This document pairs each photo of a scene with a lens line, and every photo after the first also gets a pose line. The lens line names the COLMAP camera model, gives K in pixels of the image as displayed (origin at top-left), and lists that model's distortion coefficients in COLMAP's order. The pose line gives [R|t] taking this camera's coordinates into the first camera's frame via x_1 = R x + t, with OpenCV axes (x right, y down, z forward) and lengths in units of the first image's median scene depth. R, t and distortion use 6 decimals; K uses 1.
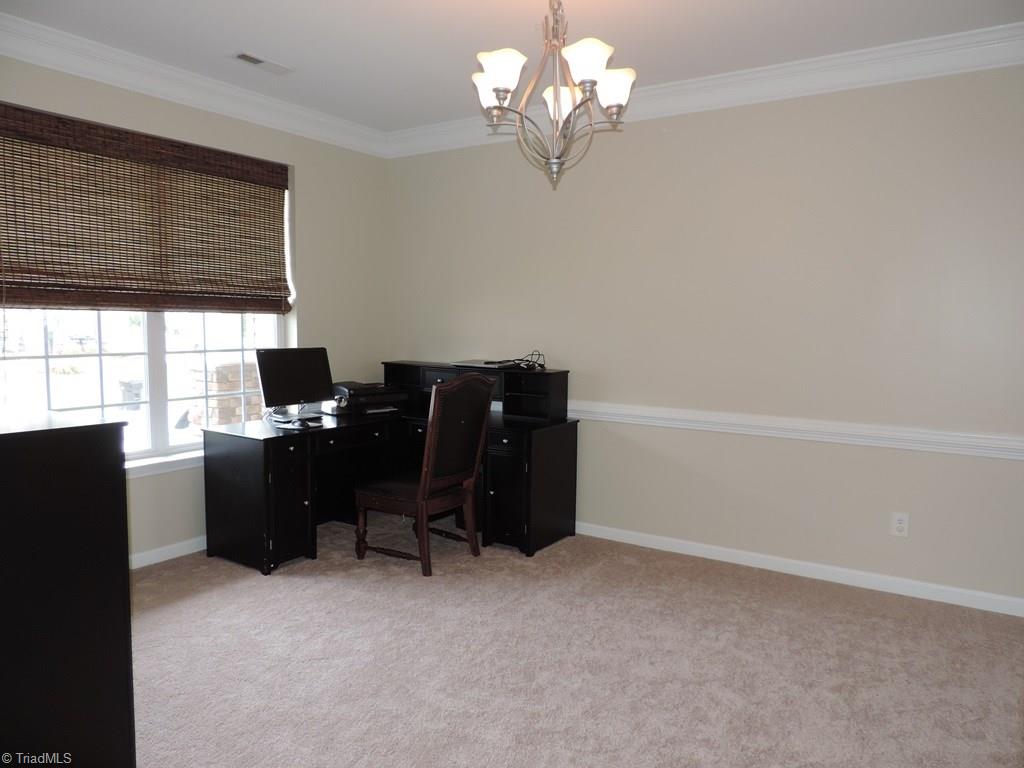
lens RADIAL K [[730.6, 0, 512.7], [0, 730.6, 387.6], [0, 0, 1]] dist [-0.019518, 0.004295]
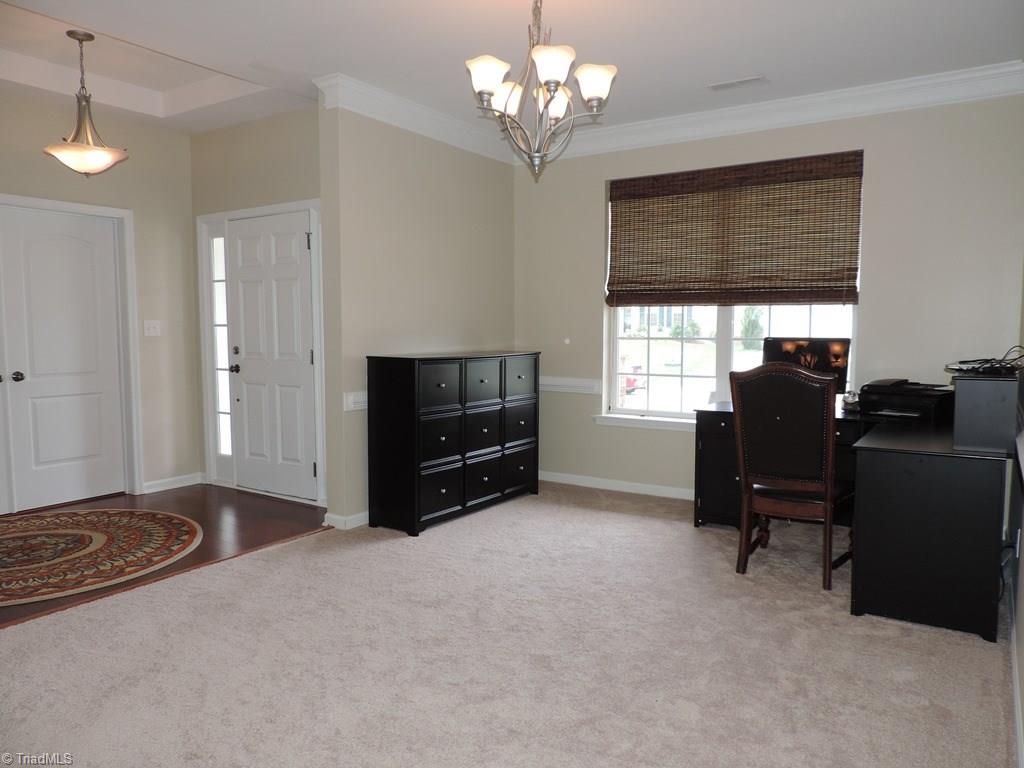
lens RADIAL K [[730.6, 0, 512.7], [0, 730.6, 387.6], [0, 0, 1]] dist [-0.019518, 0.004295]
pose [[-0.007187, 0.077197, -0.996990, 0.788392], [-0.088503, 0.993054, 0.077530, -0.029891], [0.996050, 0.088794, -0.000305, 0.656930]]
